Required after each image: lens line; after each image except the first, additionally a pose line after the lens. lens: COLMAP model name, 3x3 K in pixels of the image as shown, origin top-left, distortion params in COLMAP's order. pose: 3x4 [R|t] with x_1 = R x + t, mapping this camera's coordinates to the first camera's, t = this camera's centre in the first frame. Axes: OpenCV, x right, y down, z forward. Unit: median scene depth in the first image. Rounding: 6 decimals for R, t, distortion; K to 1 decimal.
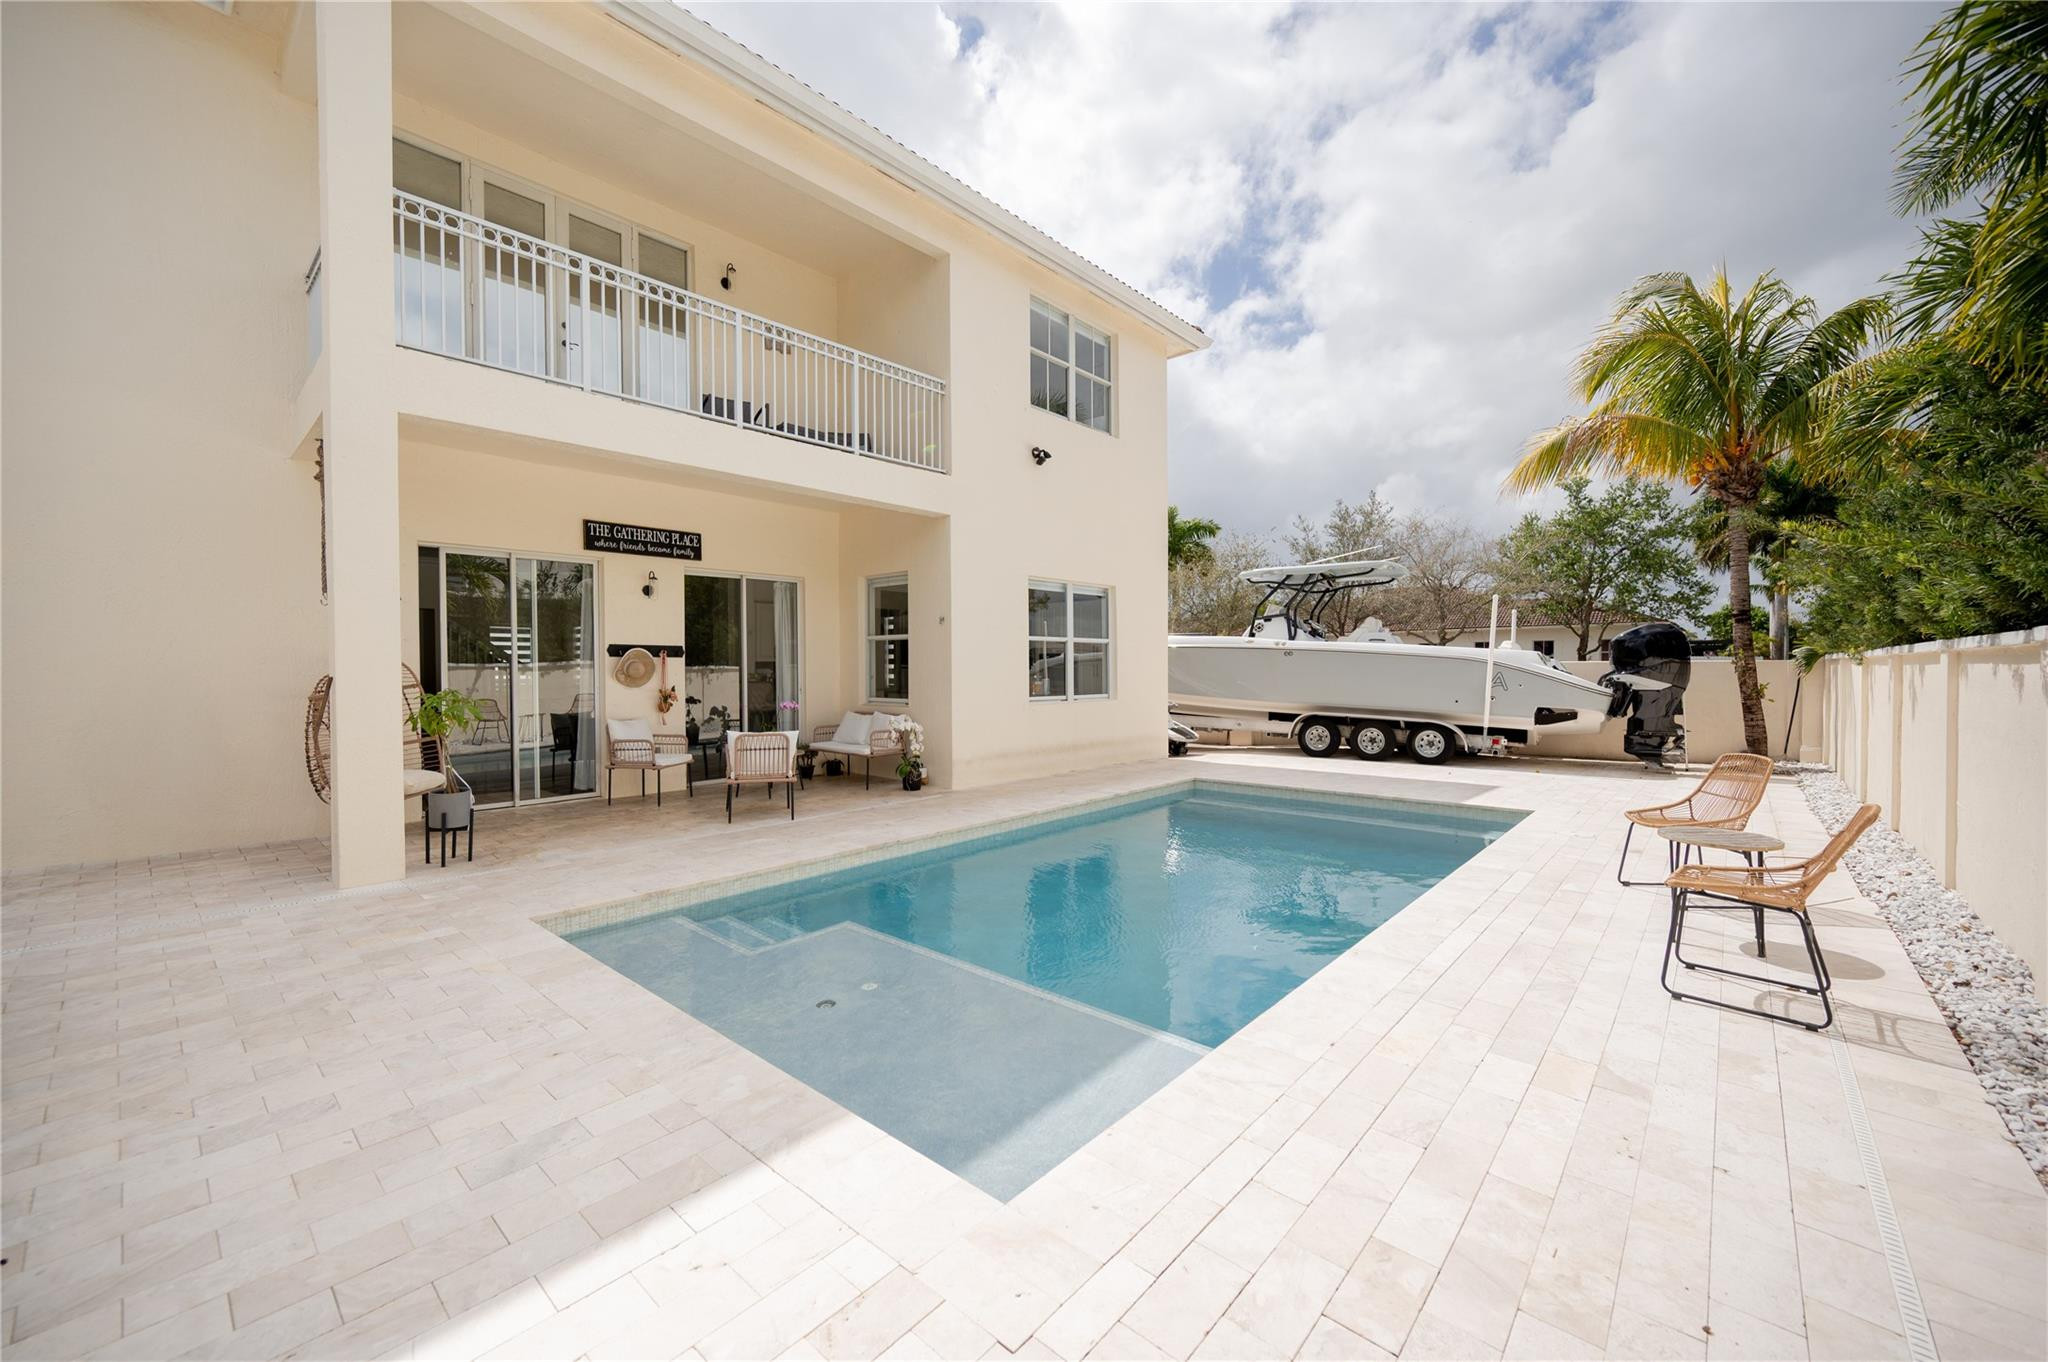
lens RADIAL K [[807.9, 0, 1027.3], [0, 807.9, 675.9], [0, 0, 1]] dist [-0.002279, -0.000051]
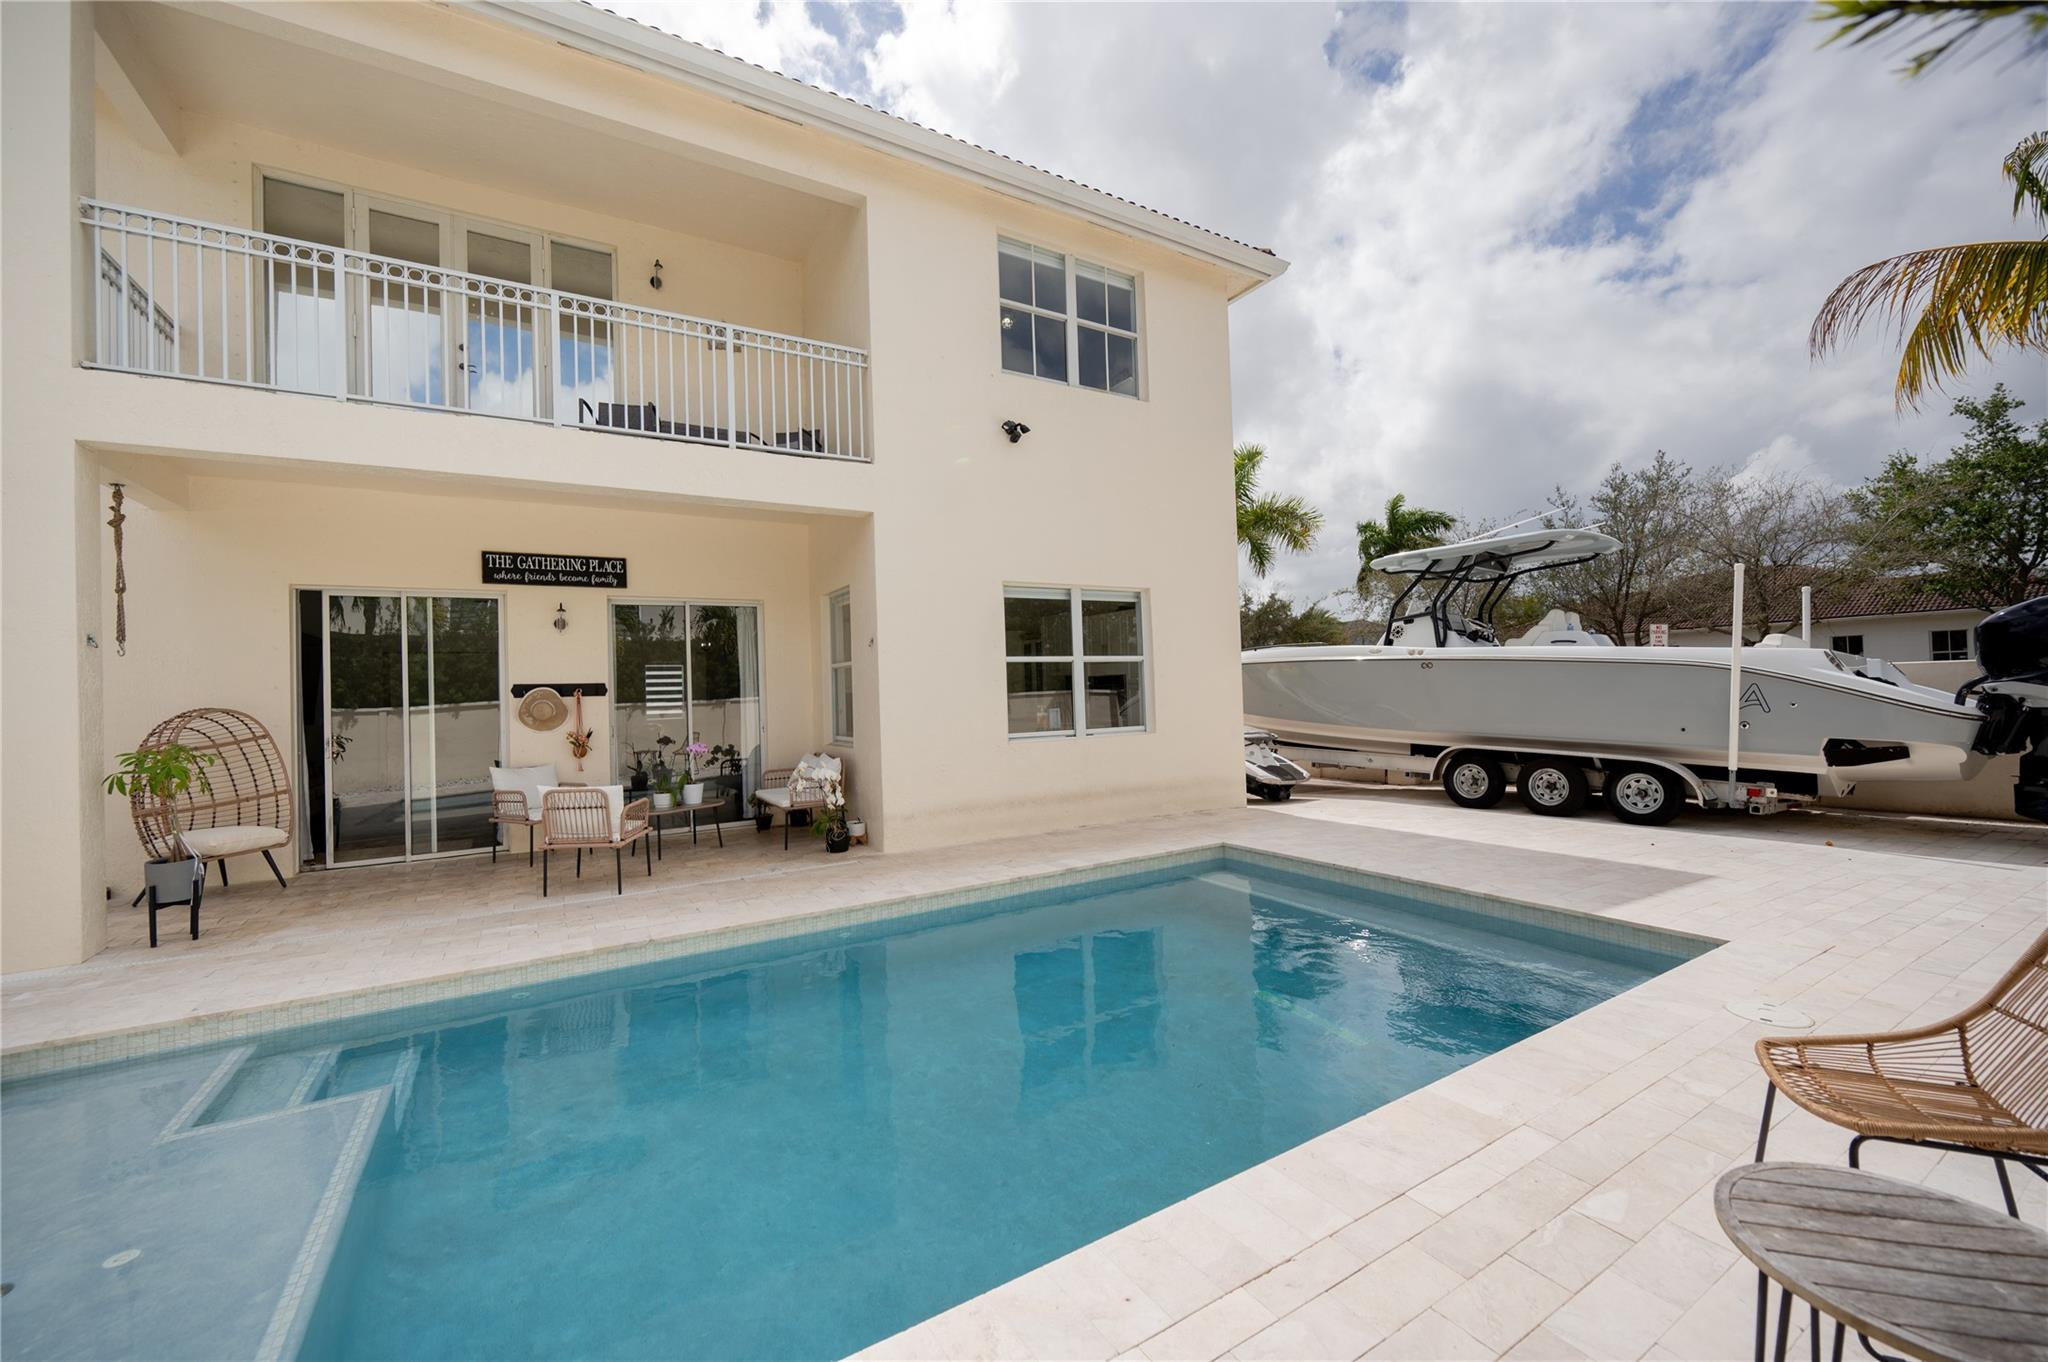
lens RADIAL K [[807.9, 0, 1023.1], [0, 807.9, 672.5], [0, 0, 1]] dist [-0.002279, -0.000051]
pose [[0.952843, -0.032989, -0.301665, 0.284589], [0.023857, 0.999140, -0.033906, -0.006903], [0.302524, 0.025110, 0.952811, 0.272750]]
